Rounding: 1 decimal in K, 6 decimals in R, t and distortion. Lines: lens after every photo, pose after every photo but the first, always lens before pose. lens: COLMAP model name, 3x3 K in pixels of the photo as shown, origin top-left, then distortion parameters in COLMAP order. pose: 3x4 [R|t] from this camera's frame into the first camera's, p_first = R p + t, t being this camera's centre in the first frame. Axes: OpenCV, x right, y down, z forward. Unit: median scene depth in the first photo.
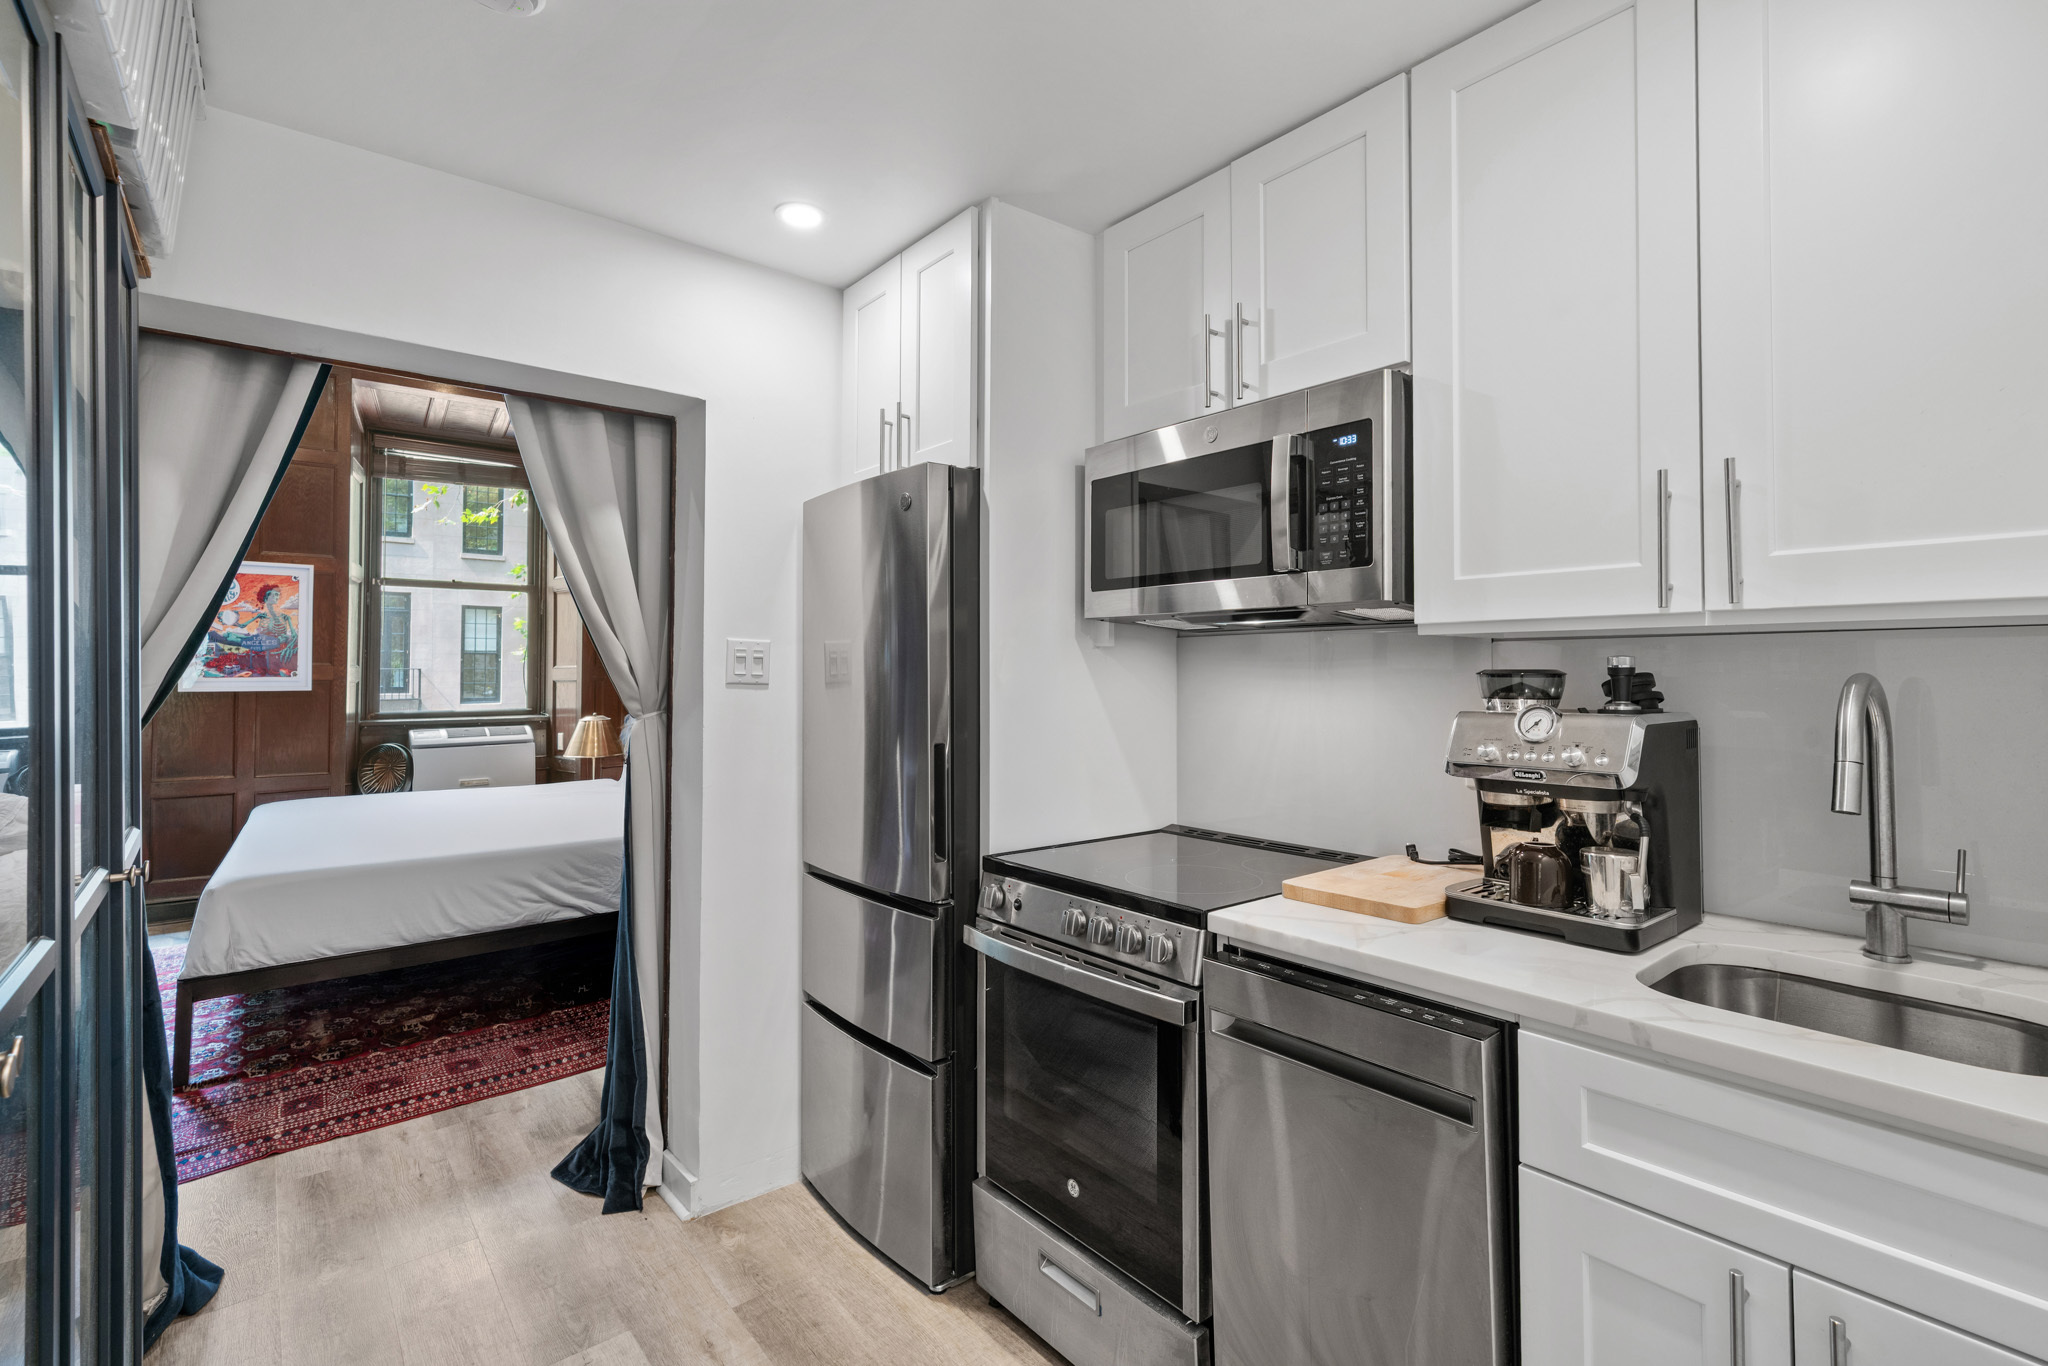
lens RADIAL K [[924.3, 0, 1021.4], [0, 924.3, 655.9], [0, 0, 1]] dist [-0.000616, -0.000102]
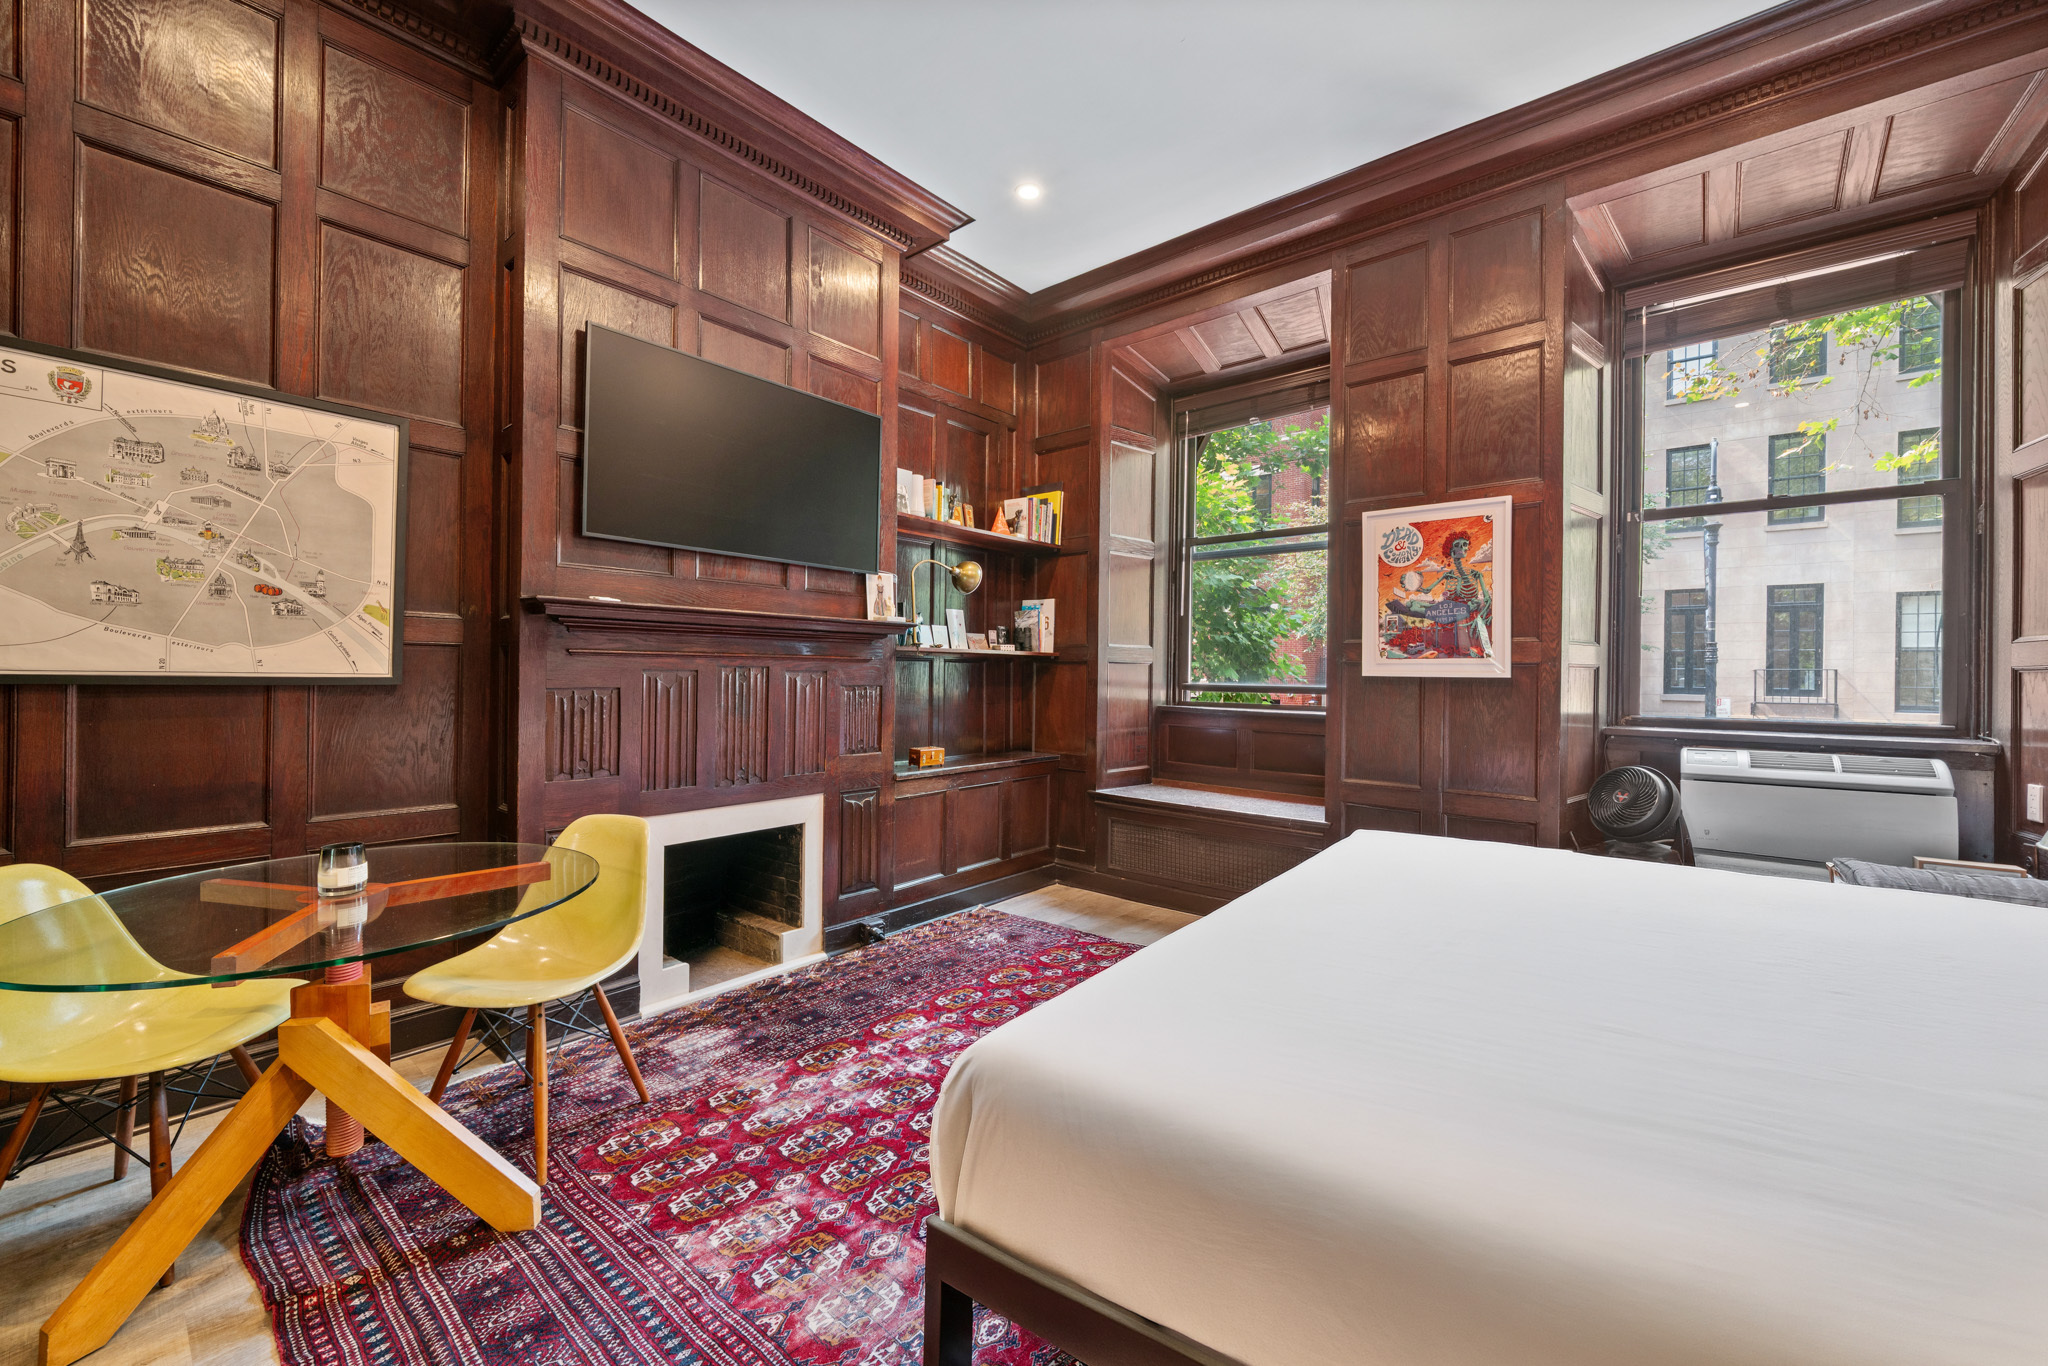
lens RADIAL K [[803.6, 0, 1028.2], [0, 803.6, 665.7], [0, 0, 1]] dist [-0.001099, -0.000143]
pose [[0.187699, -0.003596, -0.982220, -0.238631], [0.008447, 0.999962, -0.002047, 0.025567], [0.982190, -0.007913, 0.187722, 0.514966]]
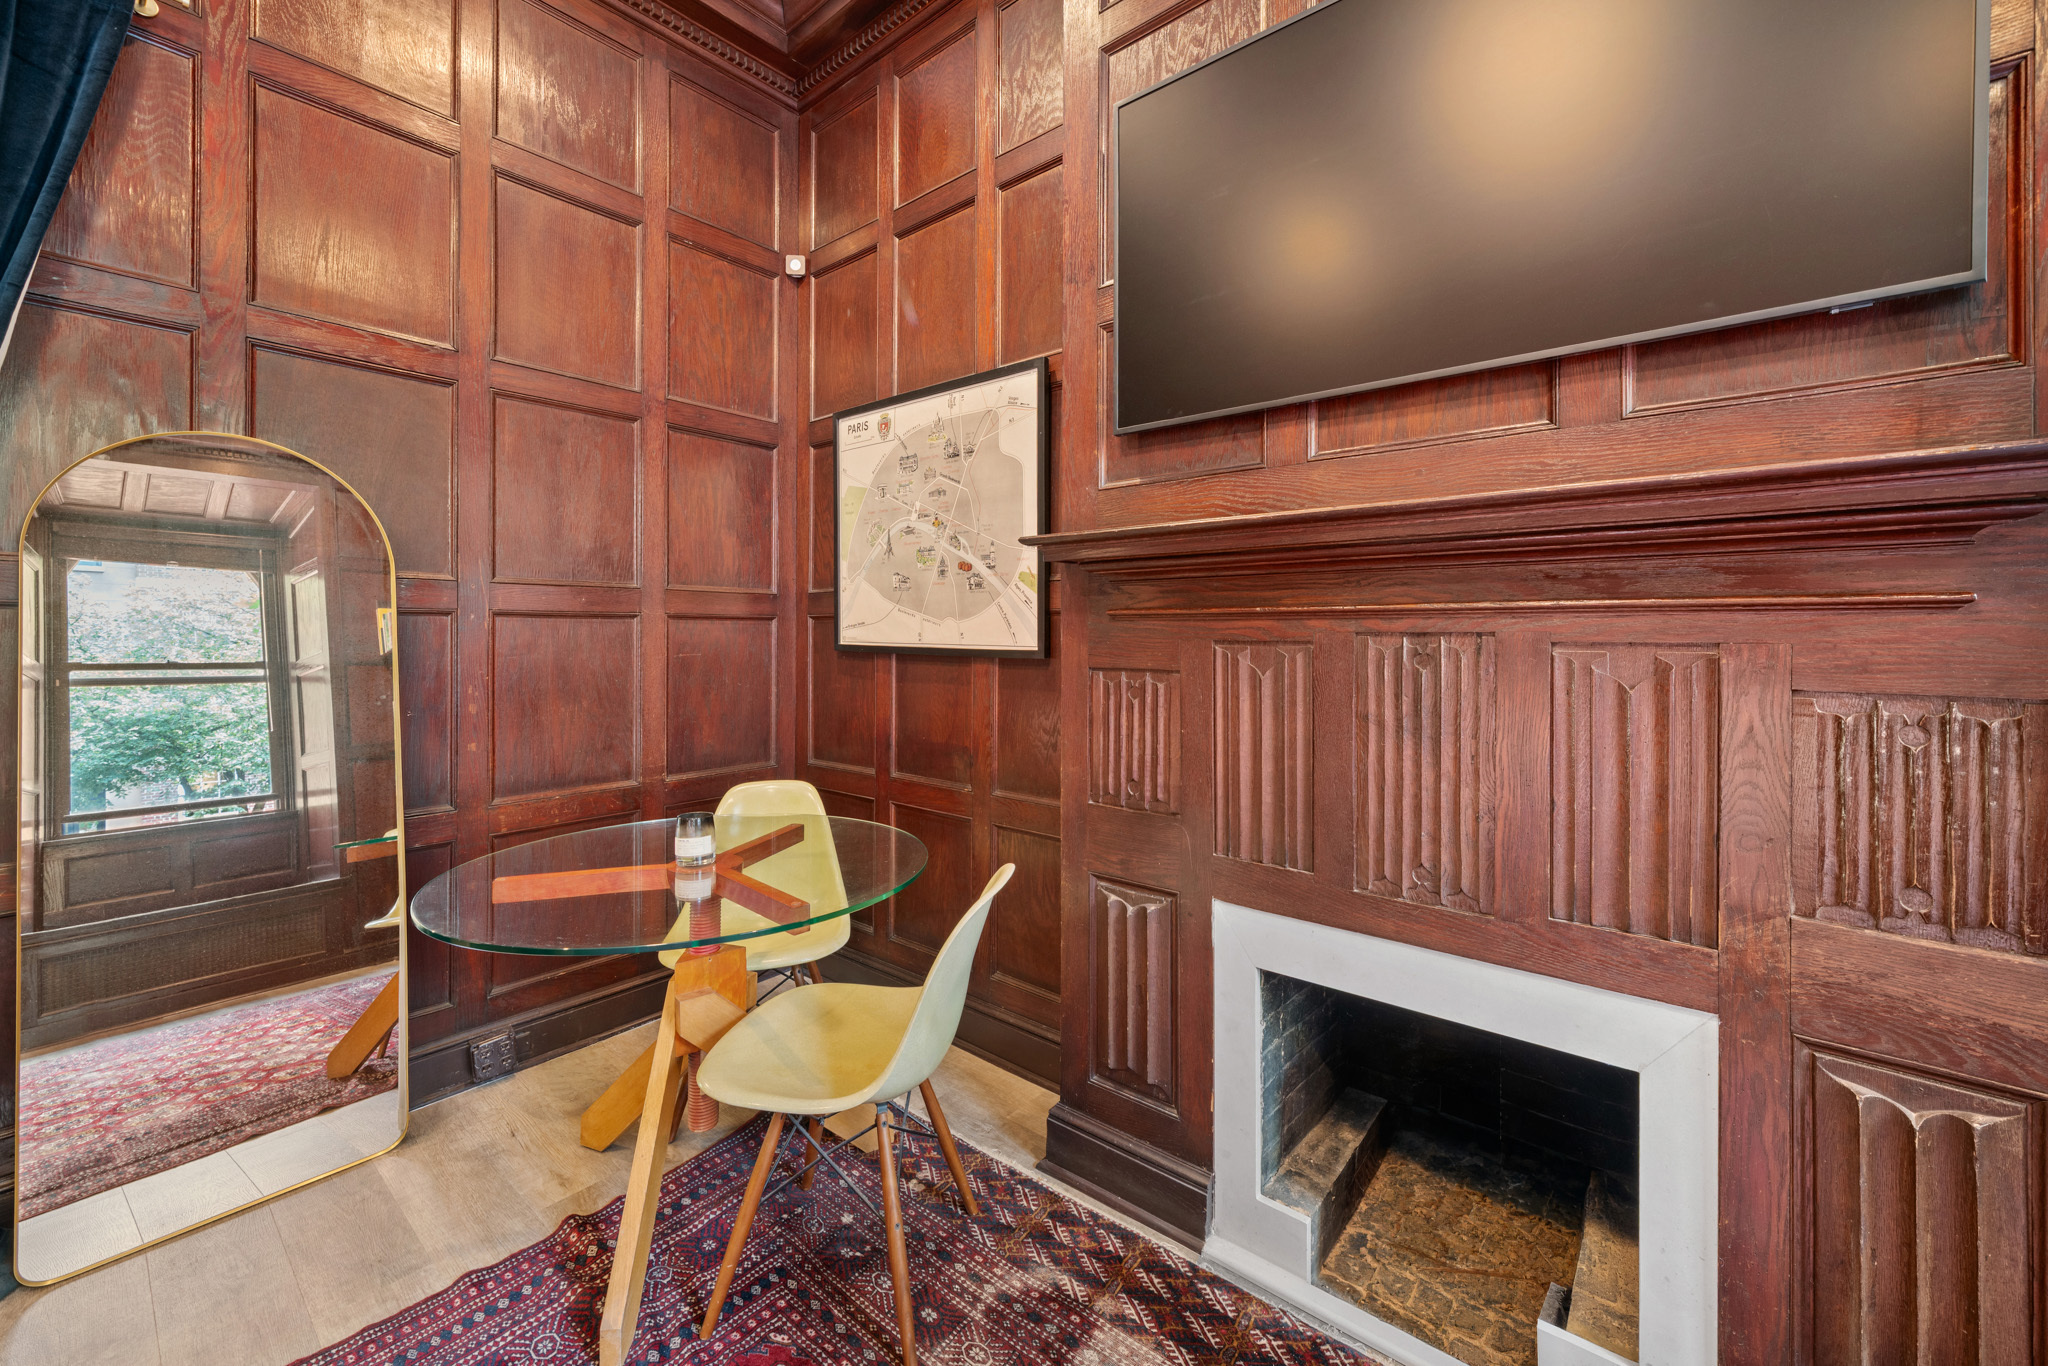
lens RADIAL K [[809.4, 0, 1027.1], [0, 809.4, 635.2], [0, 0, 1]] dist [-0.001046, -0.000088]
pose [[-0.981777, -0.003586, -0.190002, -0.585281], [0.000080, 0.999814, -0.019287, 0.027804], [0.190035, -0.018951, -0.981594, 0.621690]]
